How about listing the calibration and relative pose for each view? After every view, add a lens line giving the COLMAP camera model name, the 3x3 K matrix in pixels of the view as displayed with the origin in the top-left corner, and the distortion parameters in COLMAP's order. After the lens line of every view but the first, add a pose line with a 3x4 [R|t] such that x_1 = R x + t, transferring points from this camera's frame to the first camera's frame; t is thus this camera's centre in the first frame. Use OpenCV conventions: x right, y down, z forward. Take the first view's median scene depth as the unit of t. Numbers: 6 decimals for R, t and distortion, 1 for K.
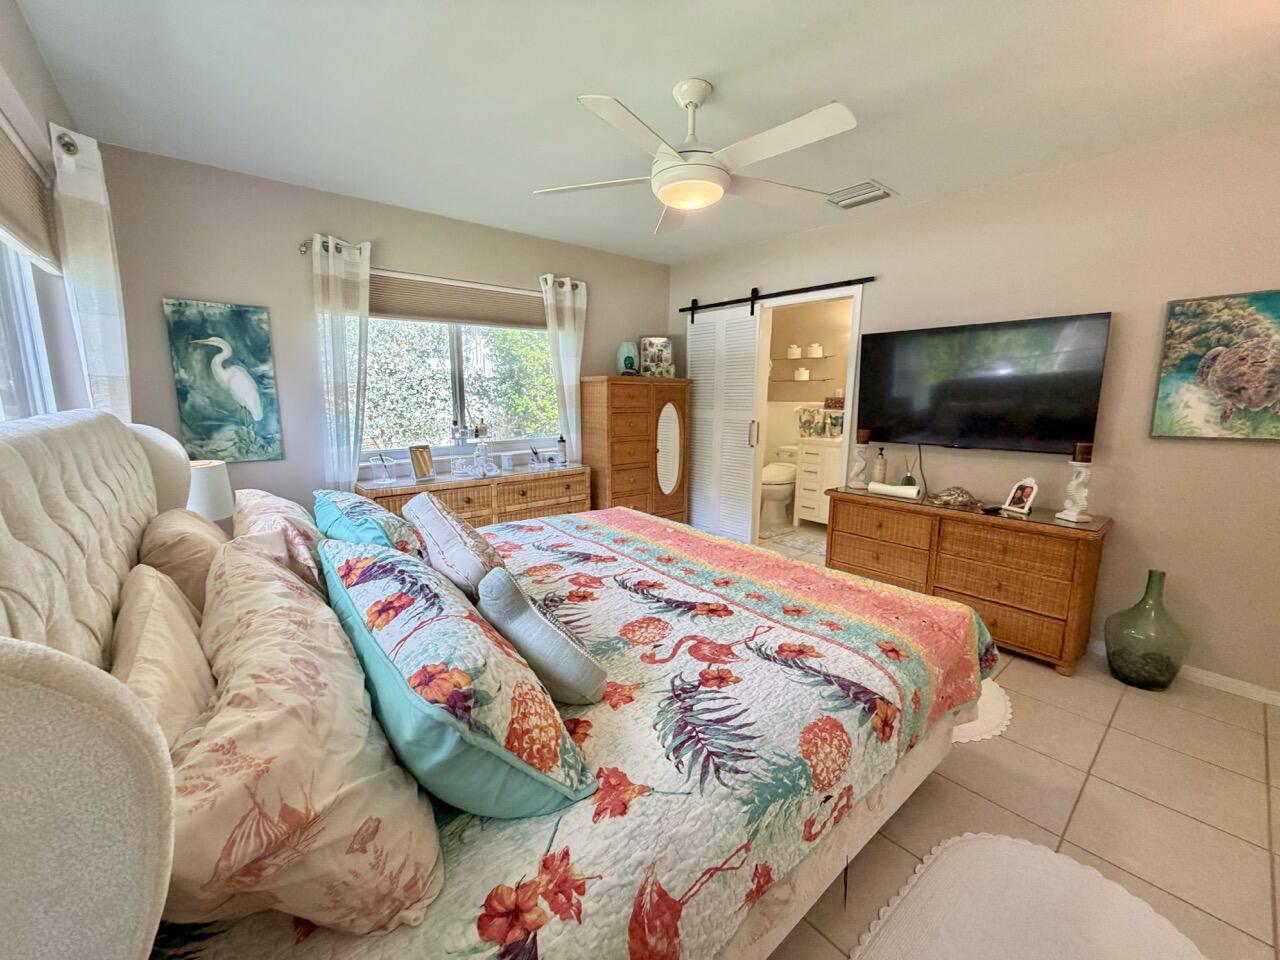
lens RADIAL K [[510.9, 0, 635.9], [0, 510.9, 479.9], [0, 0, 1]] dist [0.001171, -0.000059]
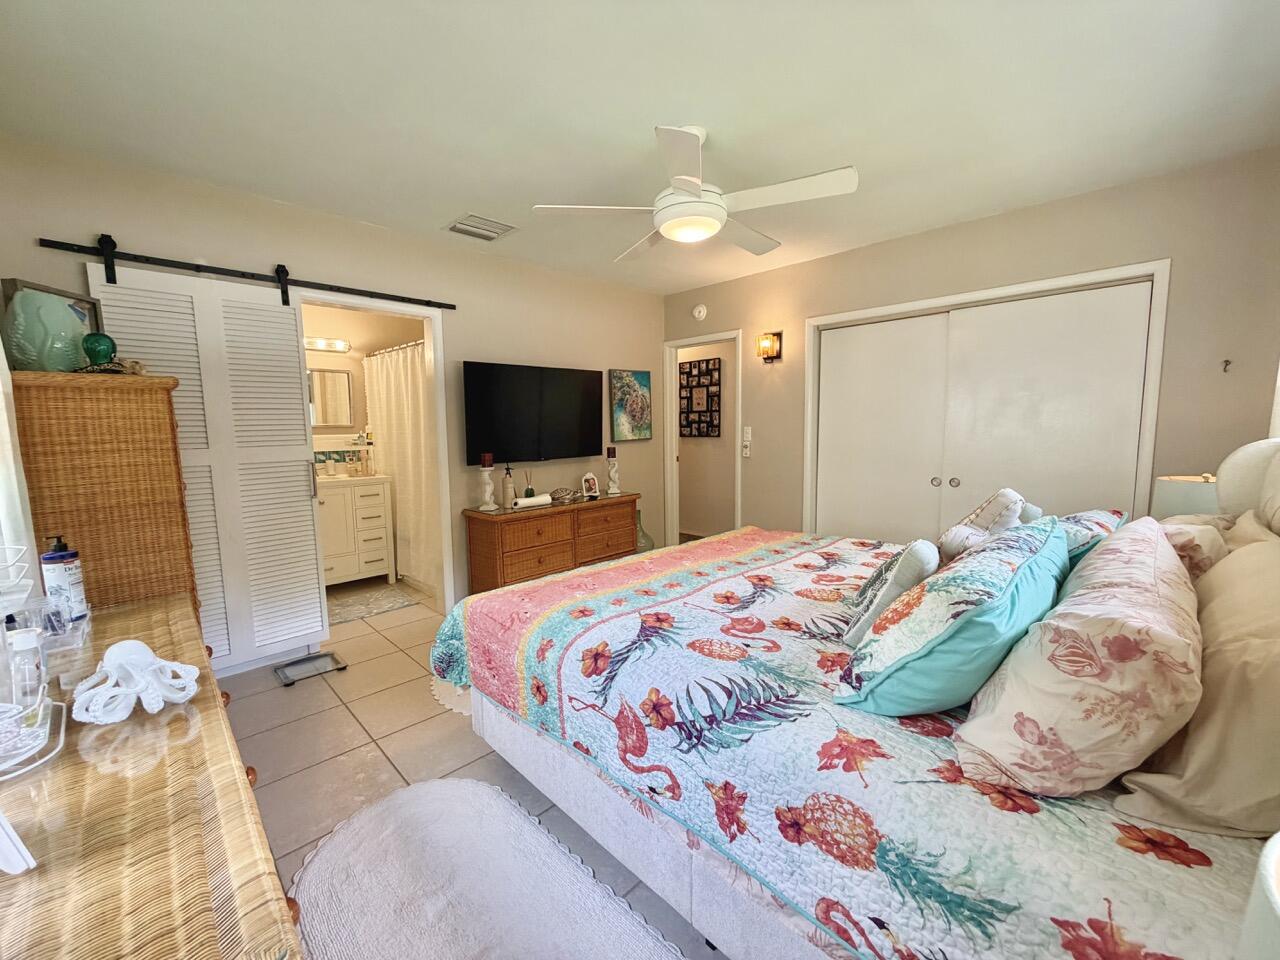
lens RADIAL K [[509.9, 0, 638.0], [0, 509.9, 478.0], [0, 0, 1]] dist [-0.000274, -0.000041]
pose [[-0.077579, -0.105957, 0.991340, -0.662996], [0.184145, 0.975706, 0.118697, -0.127002], [-0.979833, 0.191759, -0.056183, 0.840365]]
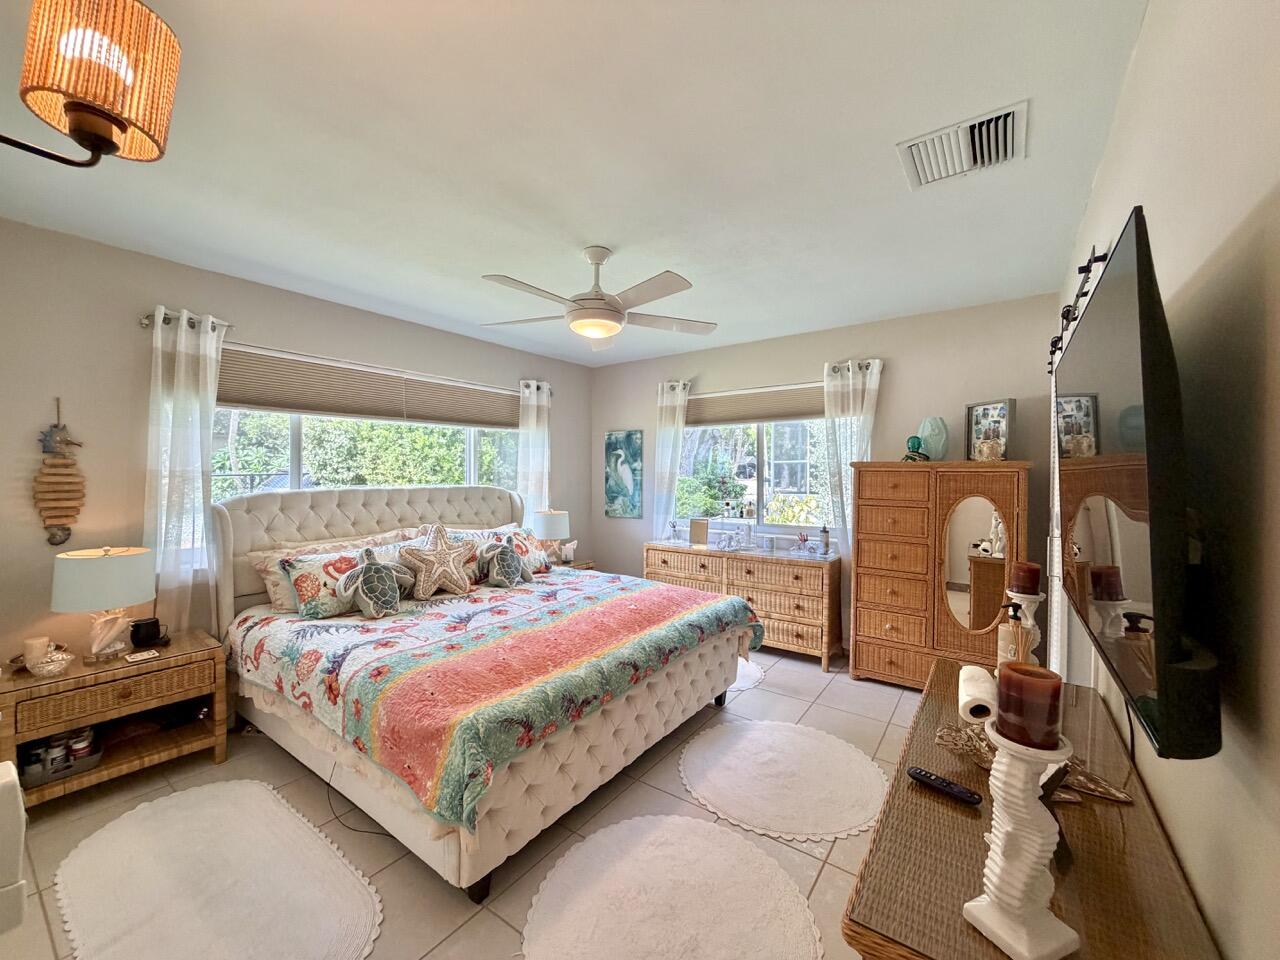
lens RADIAL K [[509.9, 0, 638.0], [0, 509.9, 478.0], [0, 0, 1]] dist [-0.000274, -0.000041]
pose [[0.241675, 0.005736, -0.970340, 1.363230], [-0.166273, 0.985437, -0.035587, -0.163921], [0.956005, 0.169942, 0.239110, 0.861323]]
